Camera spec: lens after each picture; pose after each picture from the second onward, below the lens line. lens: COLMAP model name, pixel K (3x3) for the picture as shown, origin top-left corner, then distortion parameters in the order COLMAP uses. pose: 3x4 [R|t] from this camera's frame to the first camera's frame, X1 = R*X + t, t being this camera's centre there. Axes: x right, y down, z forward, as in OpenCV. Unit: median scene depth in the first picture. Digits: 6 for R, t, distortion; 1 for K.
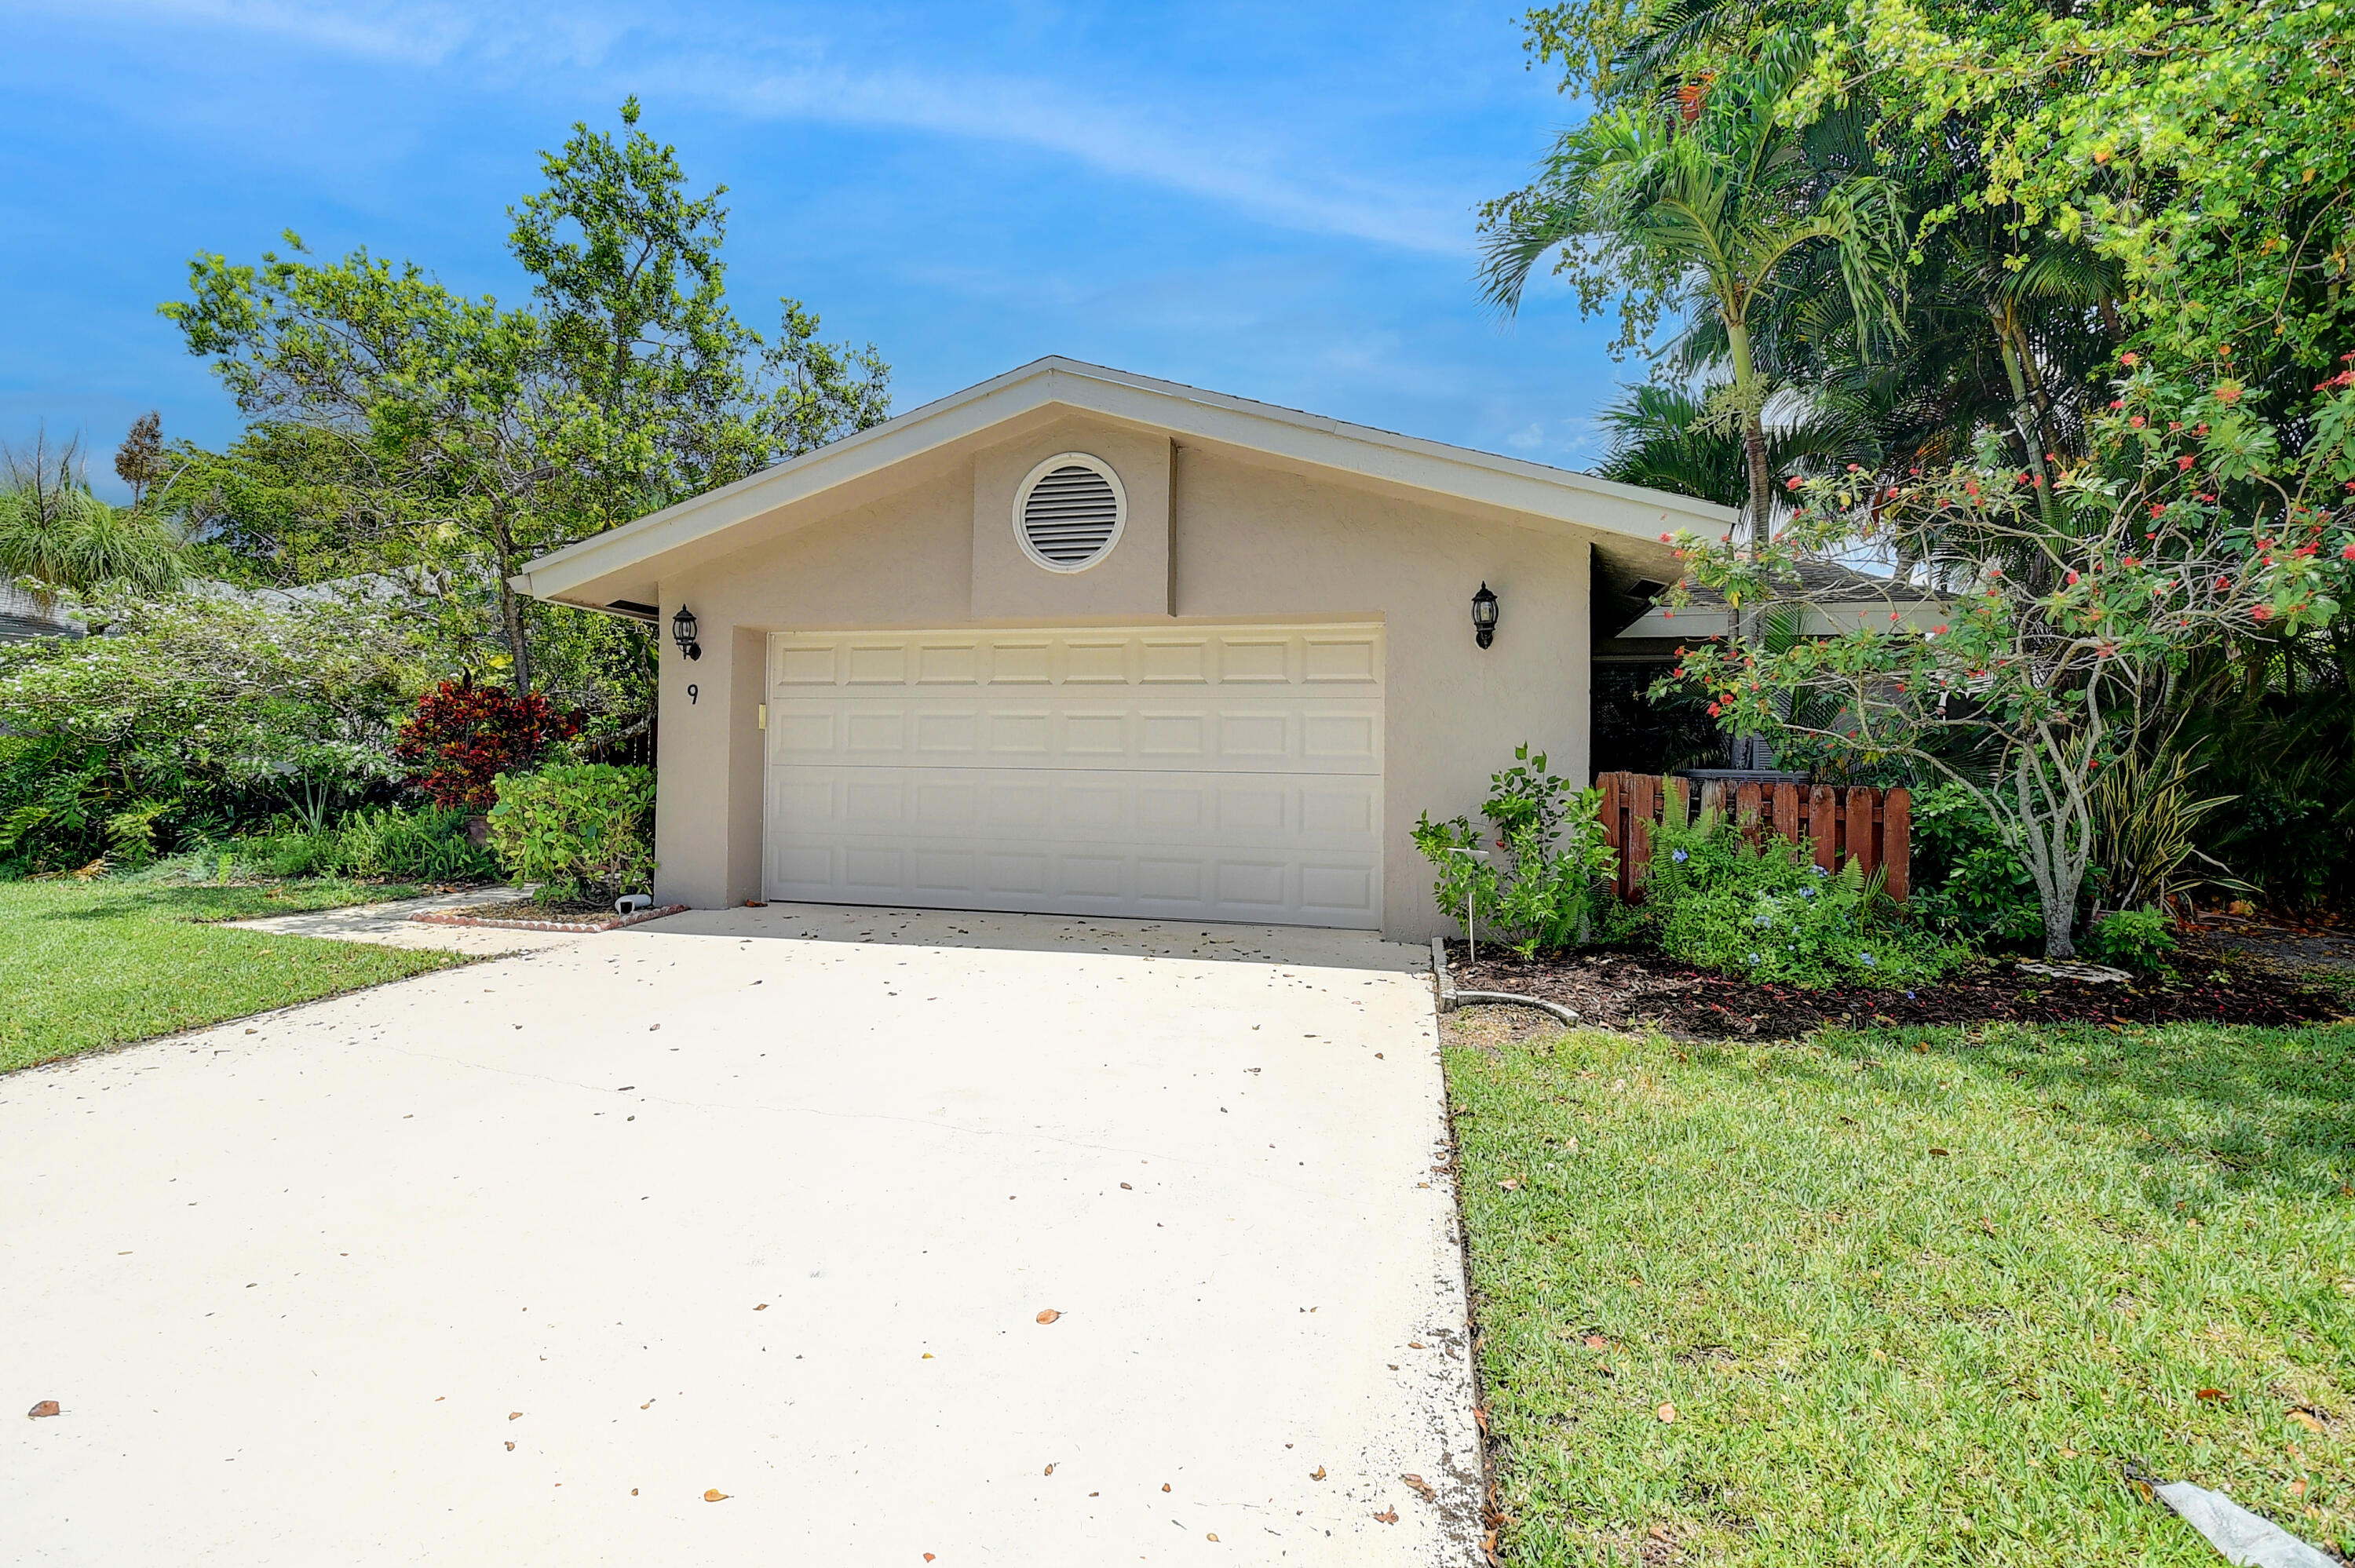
lens RADIAL K [[1048.5, 0, 1187.1], [0, 1048.5, 790.9], [0, 0, 1]] dist [-0.013397, -0.002535]
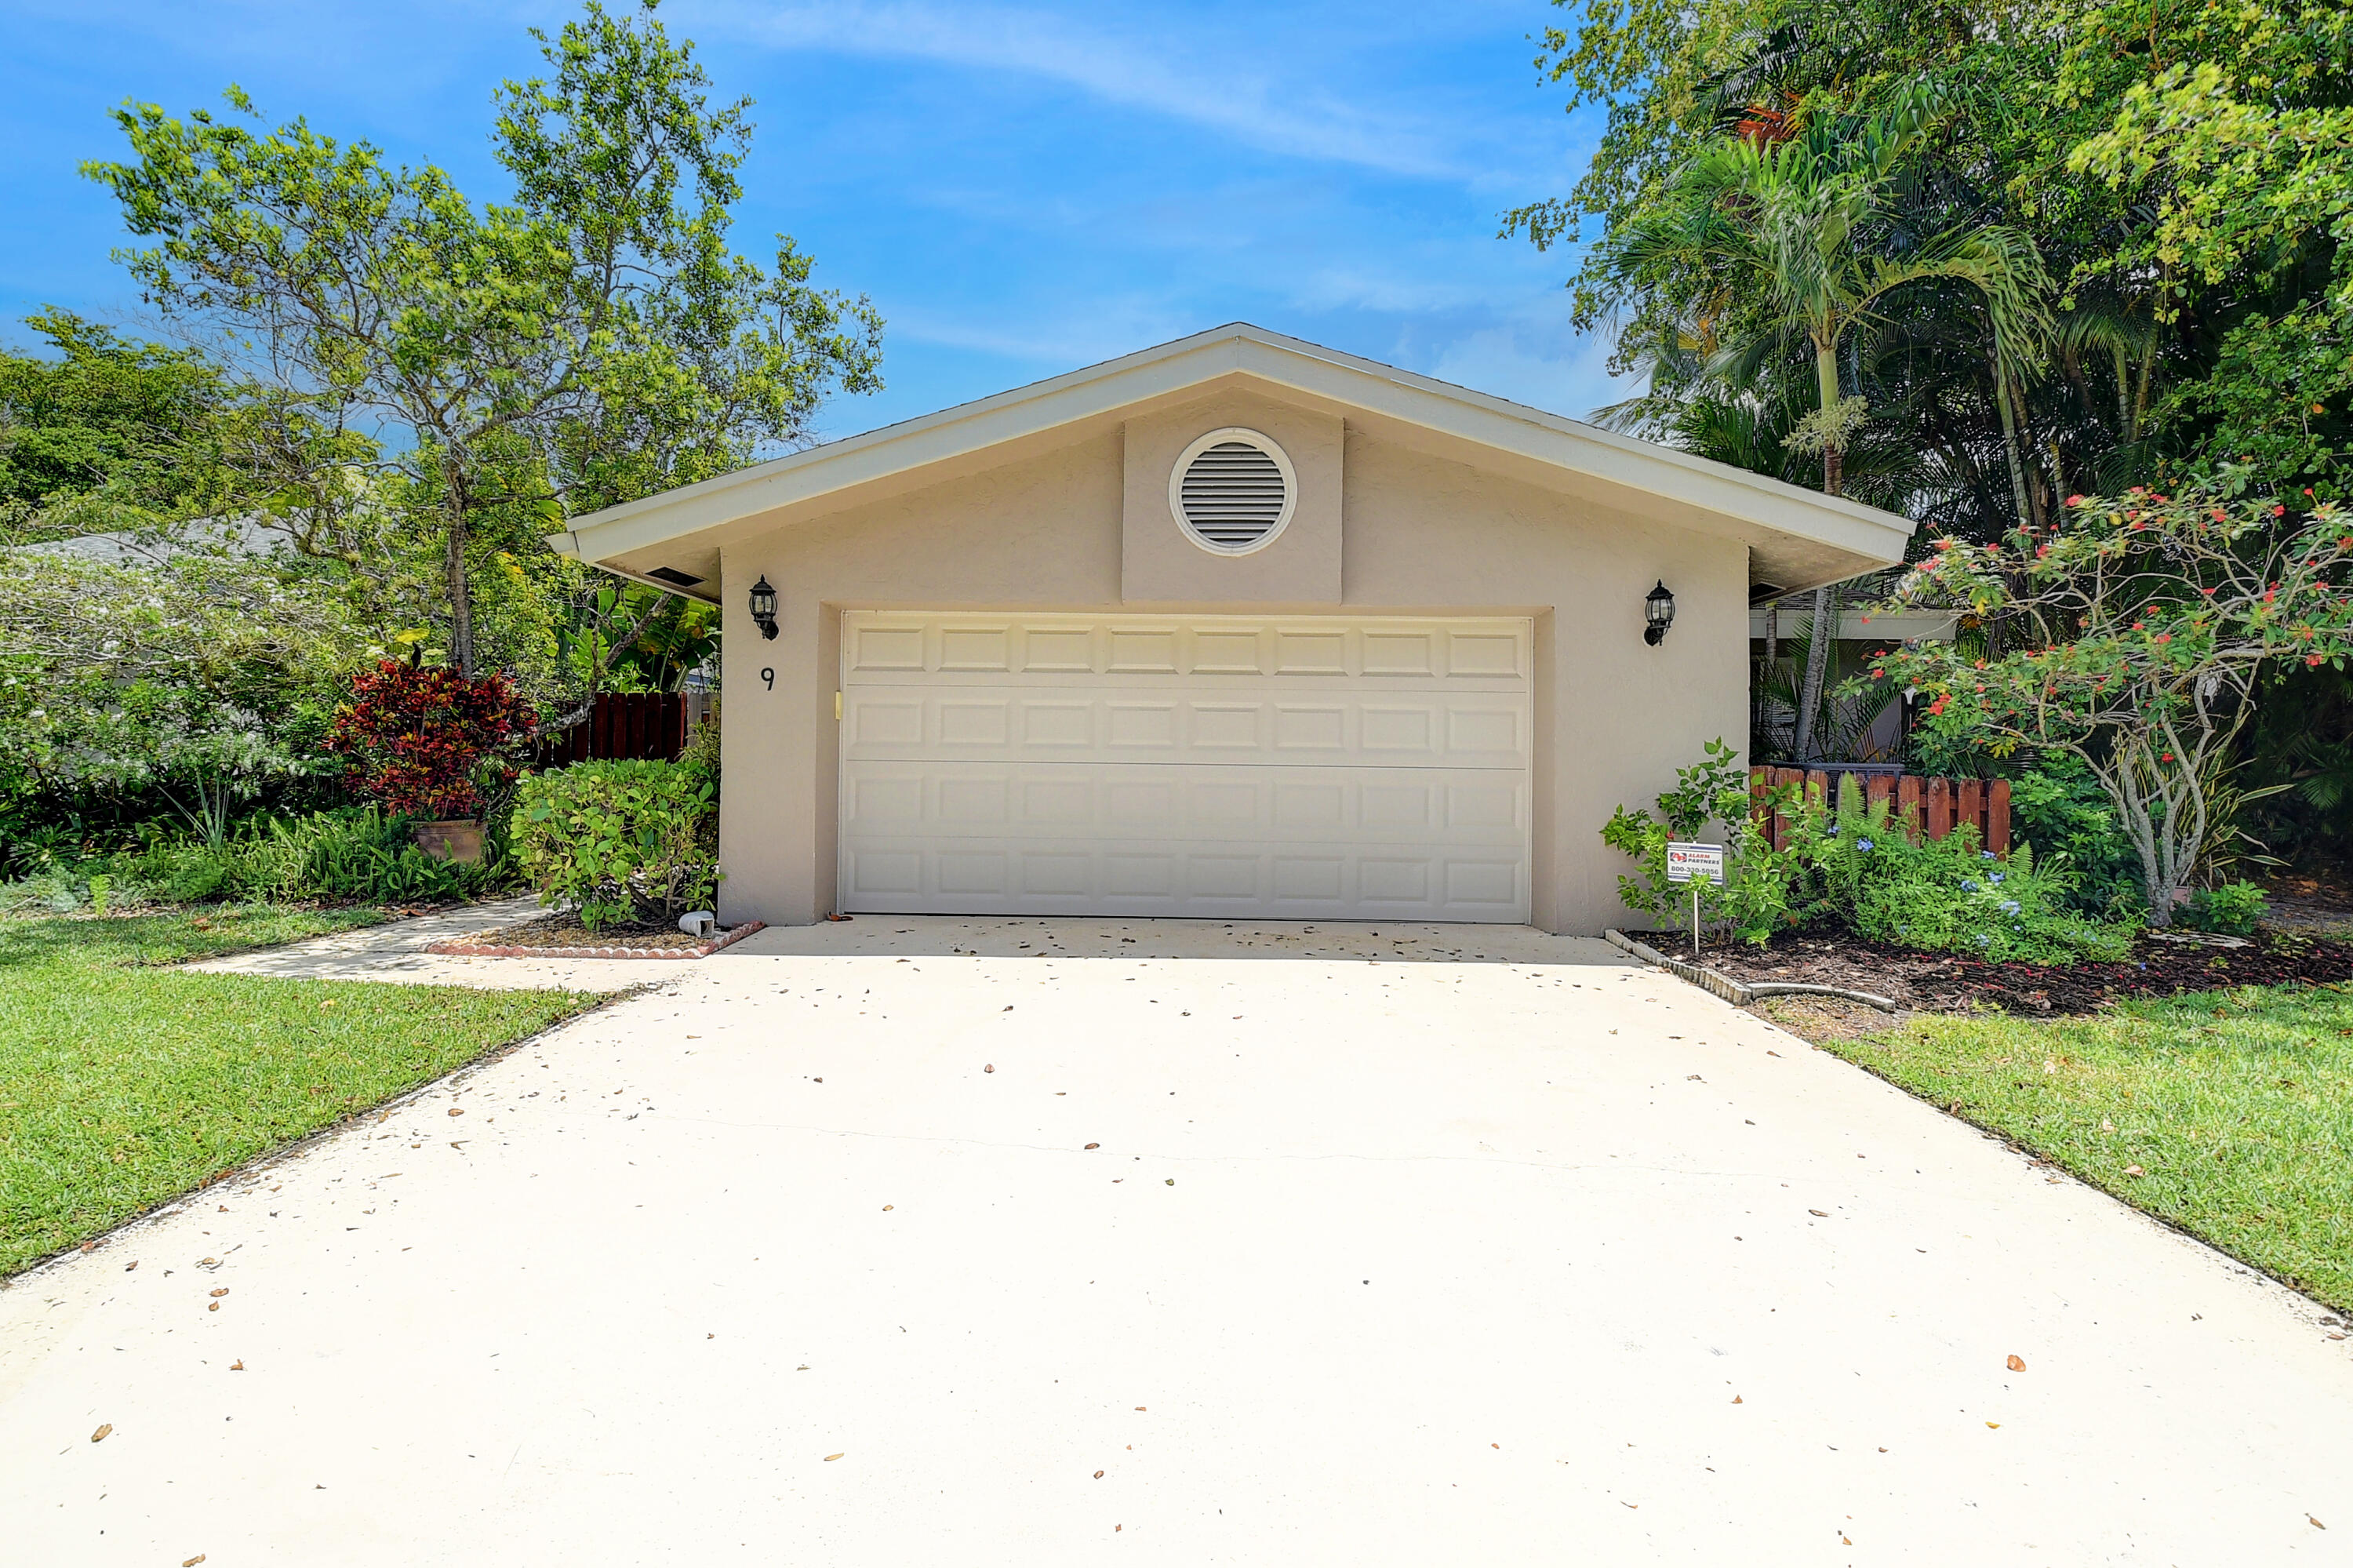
lens RADIAL K [[1047.8, 0, 1172.9], [0, 1047.8, 784.2], [0, 0, 1]] dist [-0.013397, -0.002535]
pose [[0.978398, -0.007147, 0.206607, -0.331371], [0.006493, 0.999972, 0.003841, -0.006339], [-0.206629, -0.002416, 0.978416, 0.082222]]
